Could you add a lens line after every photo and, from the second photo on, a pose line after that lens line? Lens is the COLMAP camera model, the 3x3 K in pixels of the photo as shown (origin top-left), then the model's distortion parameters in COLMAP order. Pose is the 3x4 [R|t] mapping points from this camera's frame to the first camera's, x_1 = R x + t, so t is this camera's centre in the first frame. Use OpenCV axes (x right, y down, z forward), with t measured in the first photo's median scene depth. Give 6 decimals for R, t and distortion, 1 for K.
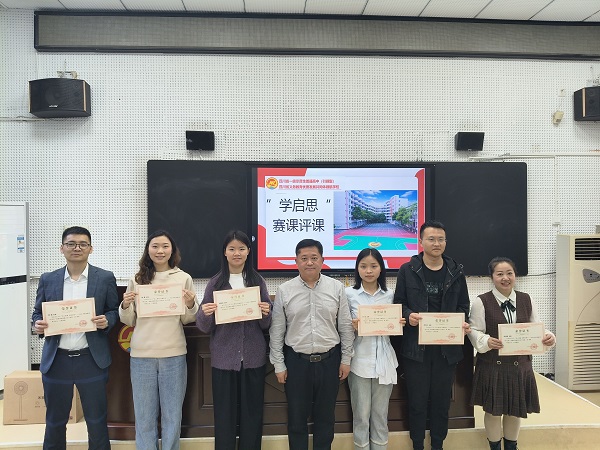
lens RADIAL K [[470.0, 0, 300.0], [0, 470.0, 225.0], [0, 0, 1]] dist [0.013337, -0.058239]
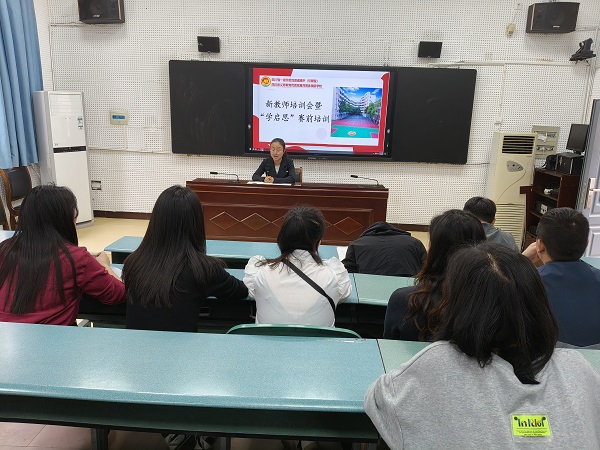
lens RADIAL K [[470.0, 0, 300.0], [0, 470.0, 225.0], [0, 0, 1]] dist [0.013337, -0.058239]
pose [[0.993557, 0.059628, -0.096377, 0.177084], [-0.034680, 0.969571, 0.242342, -0.023822], [0.107894, -0.237438, 0.965392, -0.300226]]
